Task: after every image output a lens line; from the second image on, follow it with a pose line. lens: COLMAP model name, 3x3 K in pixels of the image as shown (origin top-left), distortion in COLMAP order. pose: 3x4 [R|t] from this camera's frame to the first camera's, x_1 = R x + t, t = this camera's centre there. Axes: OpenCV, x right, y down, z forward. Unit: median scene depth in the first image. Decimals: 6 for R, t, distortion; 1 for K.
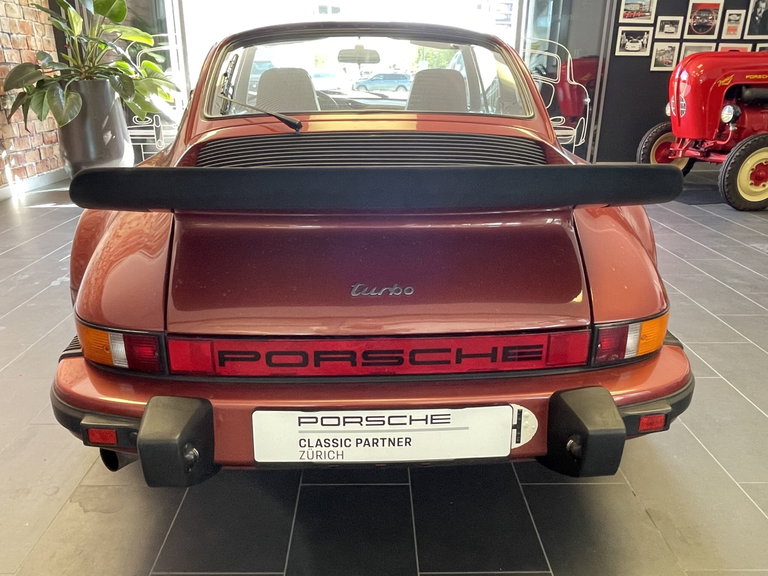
lens RADIAL K [[580.2, 0, 381.9], [0, 580.2, 289.7], [0, 0, 1]] dist [0.045001, -0.087087]
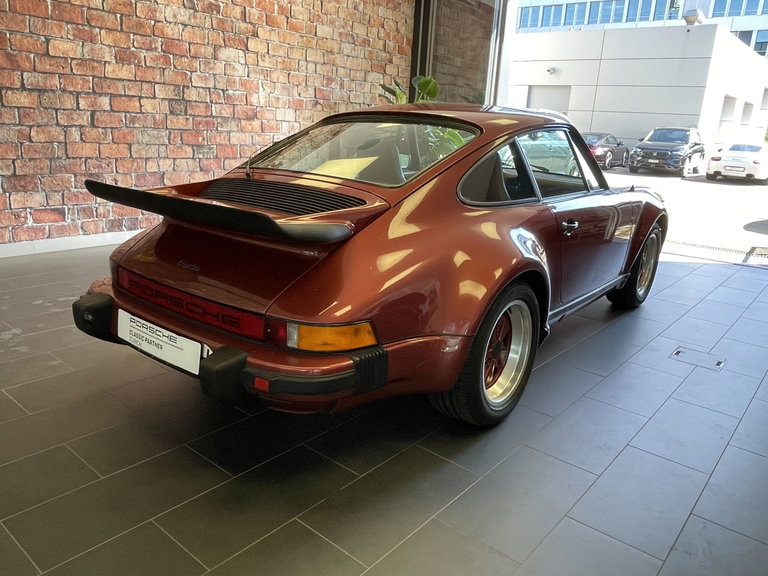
lens RADIAL K [[584.2, 0, 382.7], [0, 584.2, 296.0], [0, 0, 1]] dist [0.013808, -0.027914]
pose [[0.753653, 0.215217, -0.621038, 1.569248], [-0.272087, 0.962267, 0.003281, -0.075902], [0.598311, 0.166504, 0.783773, -0.019998]]
